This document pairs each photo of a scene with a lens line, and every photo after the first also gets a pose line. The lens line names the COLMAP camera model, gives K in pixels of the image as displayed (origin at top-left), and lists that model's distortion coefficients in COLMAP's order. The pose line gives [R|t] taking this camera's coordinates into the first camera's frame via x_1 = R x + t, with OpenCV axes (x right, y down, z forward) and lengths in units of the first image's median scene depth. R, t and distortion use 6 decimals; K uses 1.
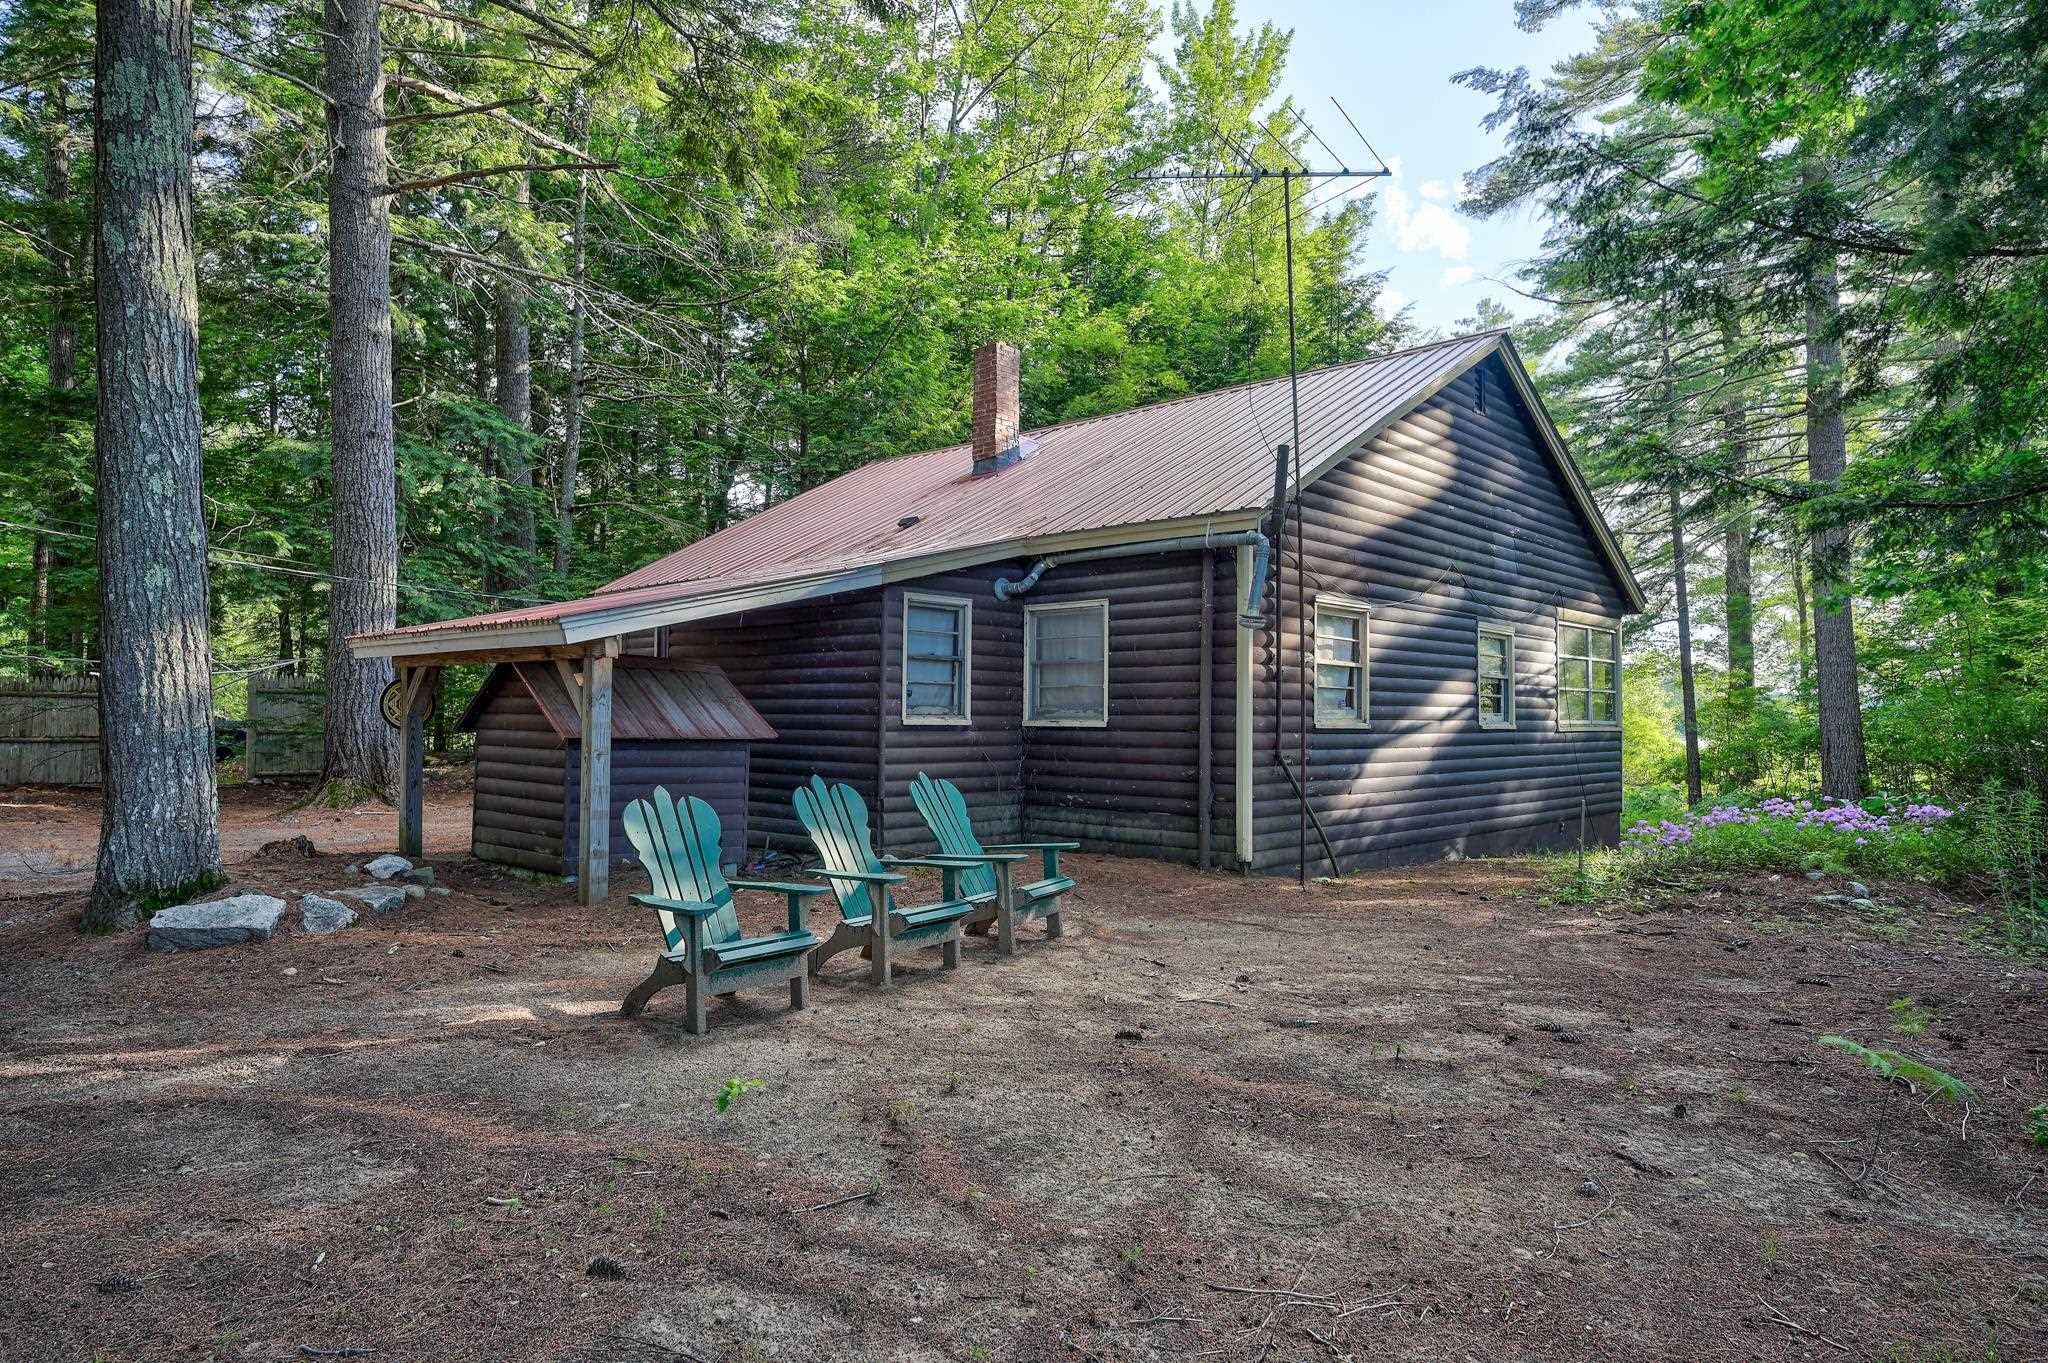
lens RADIAL K [[1170.7, 0, 1027.3], [0, 1170.7, 689.7], [0, 0, 1]] dist [0.004399, -0.000029]
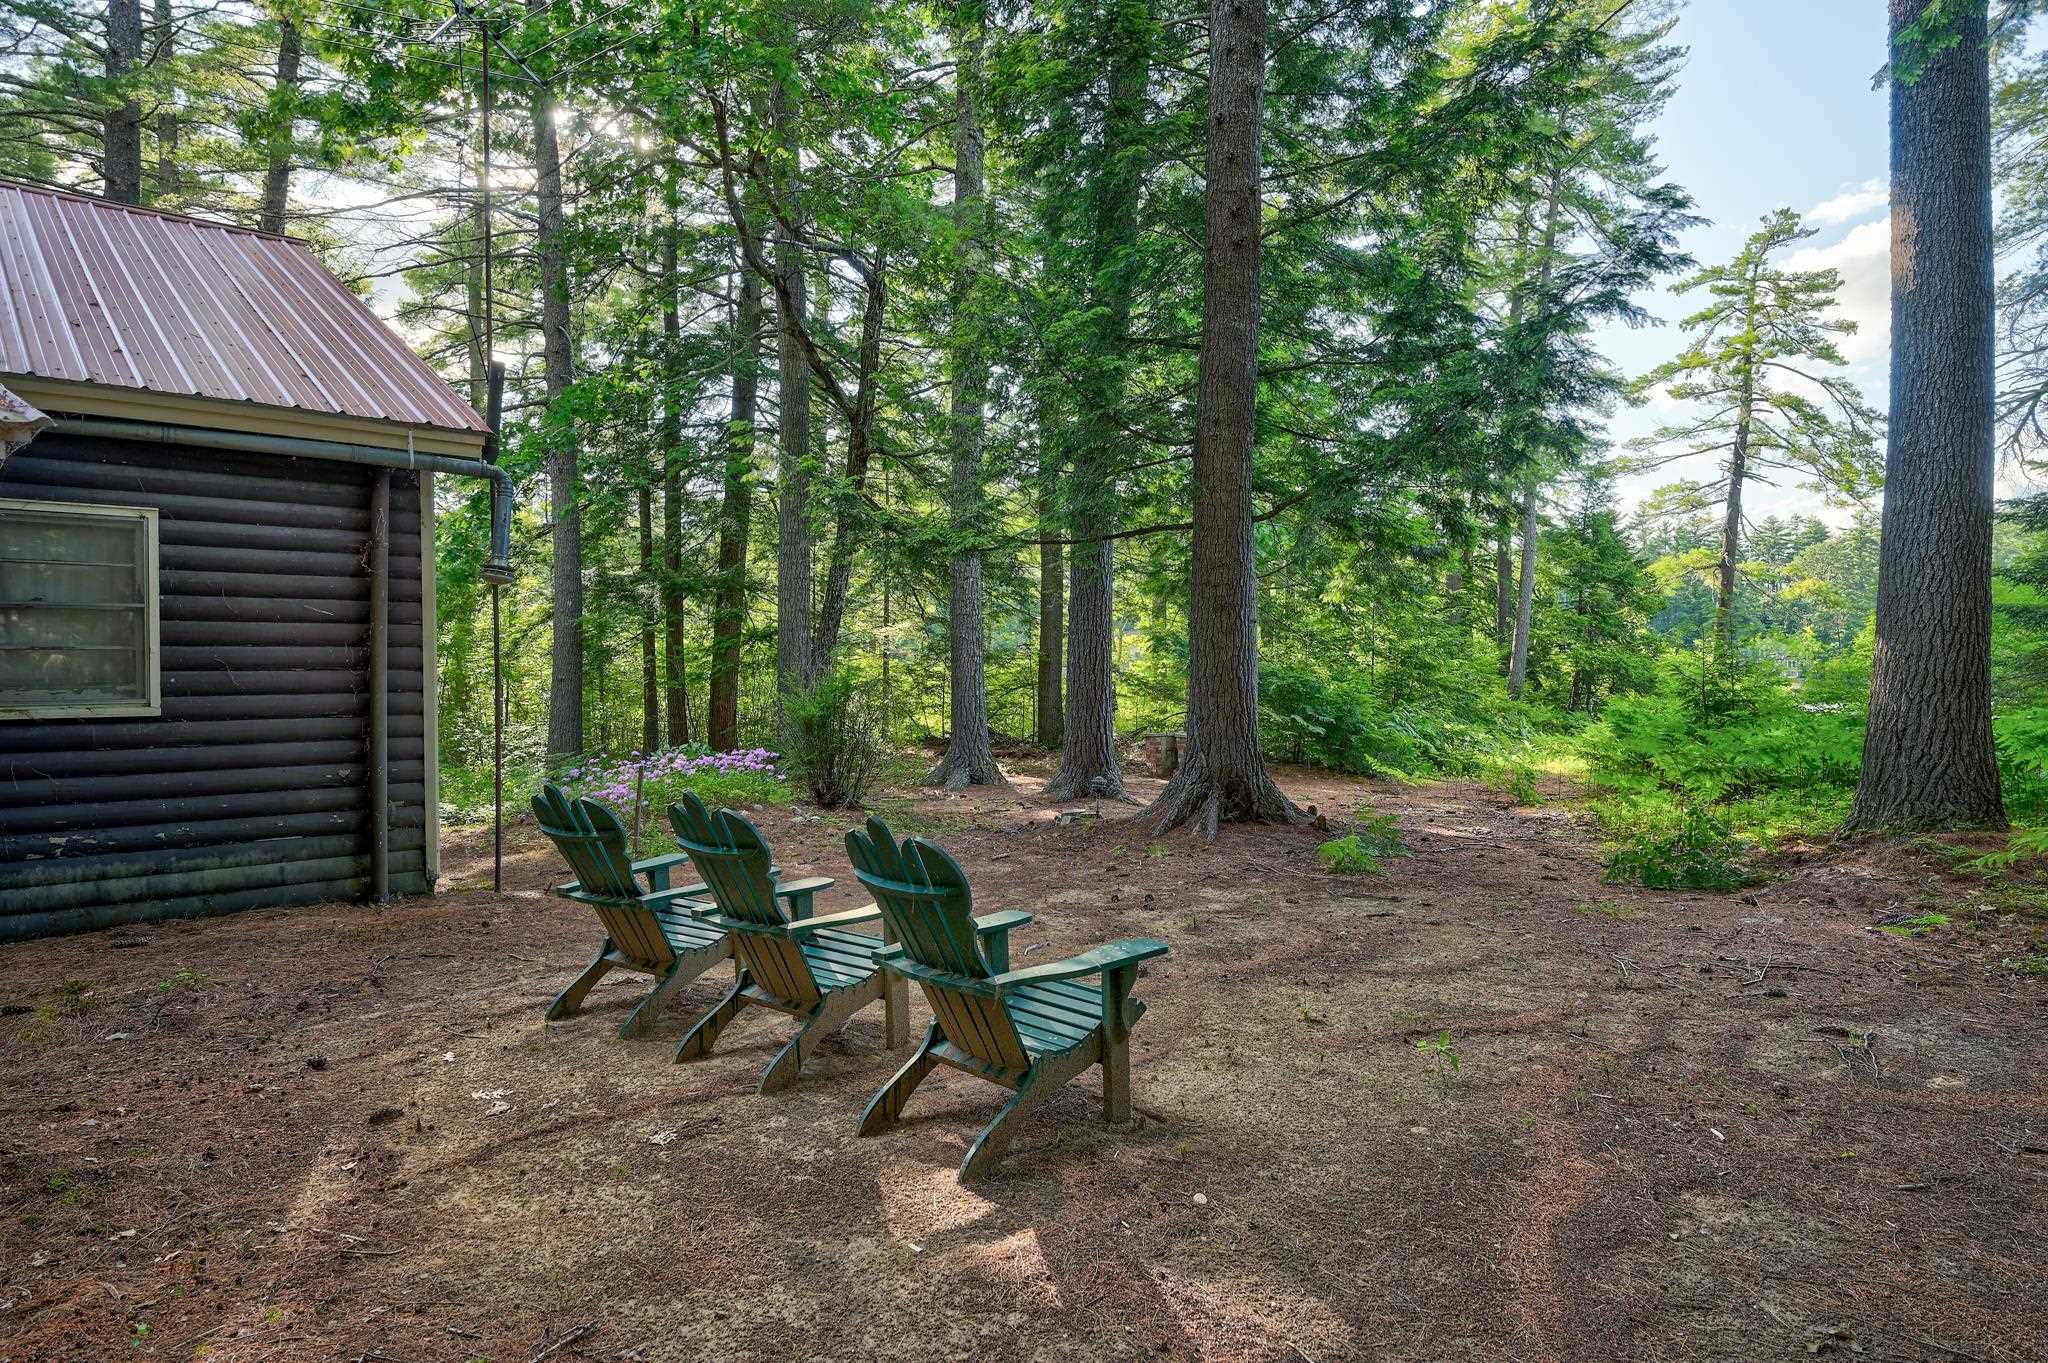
lens RADIAL K [[1170.7, 0, 1014.0], [0, 1170.7, 684.2], [0, 0, 1]] dist [0.004399, -0.000029]
pose [[0.118982, -0.010074, 0.992845, -1.110310], [-0.007936, 0.999907, 0.011097, 0.010618], [-0.992865, -0.009200, 0.118891, 1.063127]]
